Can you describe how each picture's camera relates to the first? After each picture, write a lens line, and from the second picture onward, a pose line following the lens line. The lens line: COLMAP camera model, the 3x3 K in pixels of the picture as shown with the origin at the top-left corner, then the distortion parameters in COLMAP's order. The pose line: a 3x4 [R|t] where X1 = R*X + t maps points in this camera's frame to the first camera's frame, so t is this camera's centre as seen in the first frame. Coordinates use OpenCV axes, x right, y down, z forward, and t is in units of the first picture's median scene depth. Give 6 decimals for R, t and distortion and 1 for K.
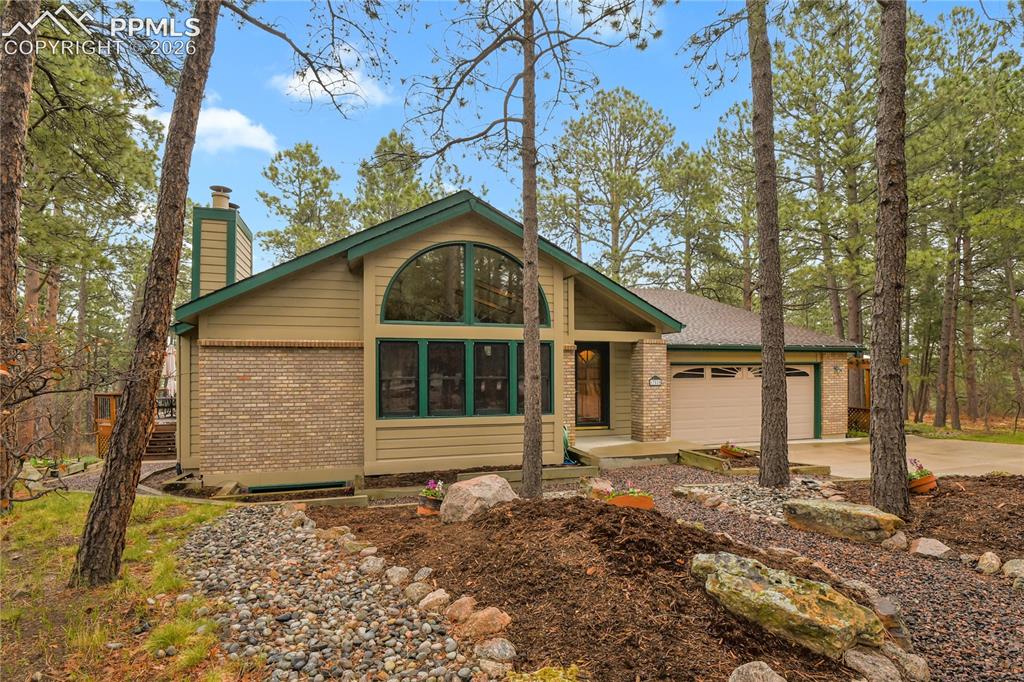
lens RADIAL K [[503.8, 0, 513.8], [0, 503.8, 351.7], [0, 0, 1]] dist [-0.005357, -0.000610]
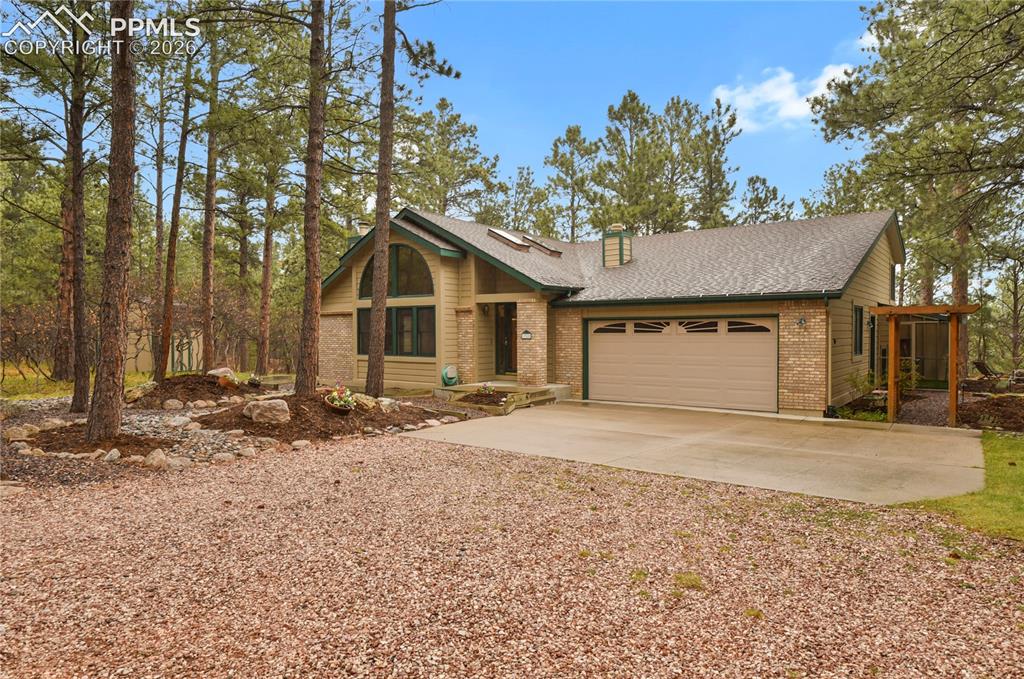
lens RADIAL K [[619.9, 0, 512.0], [0, 619.9, 339.5], [0, 0, 1]] dist [0.004612, 0.000829]
pose [[0.583239, 0.010693, -0.812230, 1.420222], [0.033969, 0.998718, 0.037541, 0.013817], [0.811590, -0.049486, 0.582128, 0.142202]]
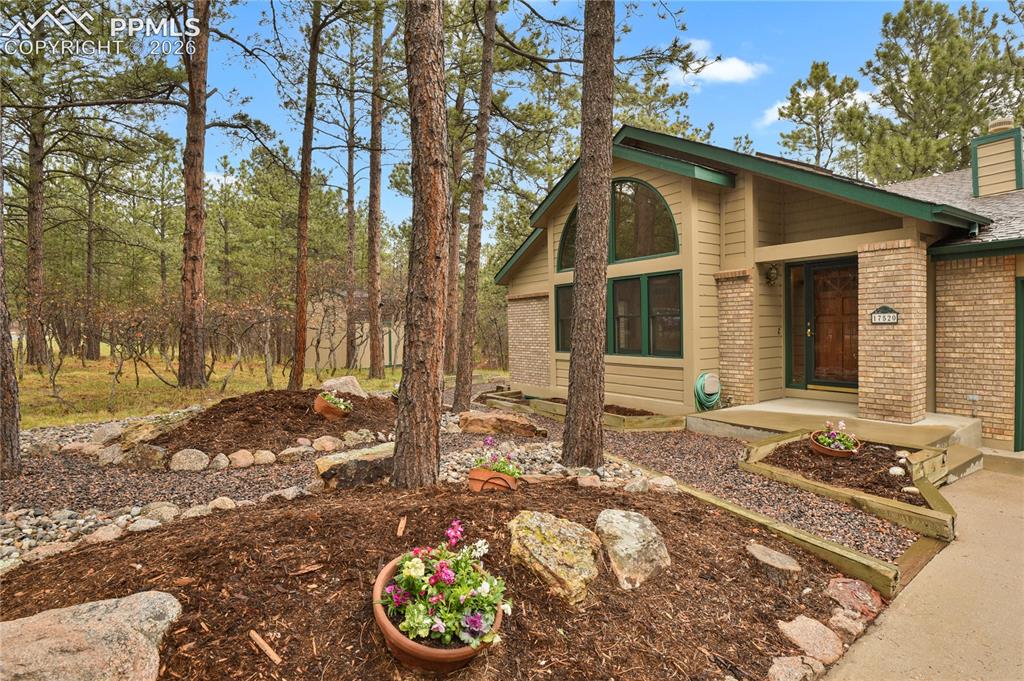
lens RADIAL K [[523.6, 0, 512.0], [0, 523.6, 340.5], [0, 0, 1]] dist [-0.023002, -0.000354]
pose [[0.276771, 0.020772, -0.960711, 0.726572], [0.054788, 0.997799, 0.037357, 0.041209], [0.959373, -0.062975, 0.275024, 0.433532]]
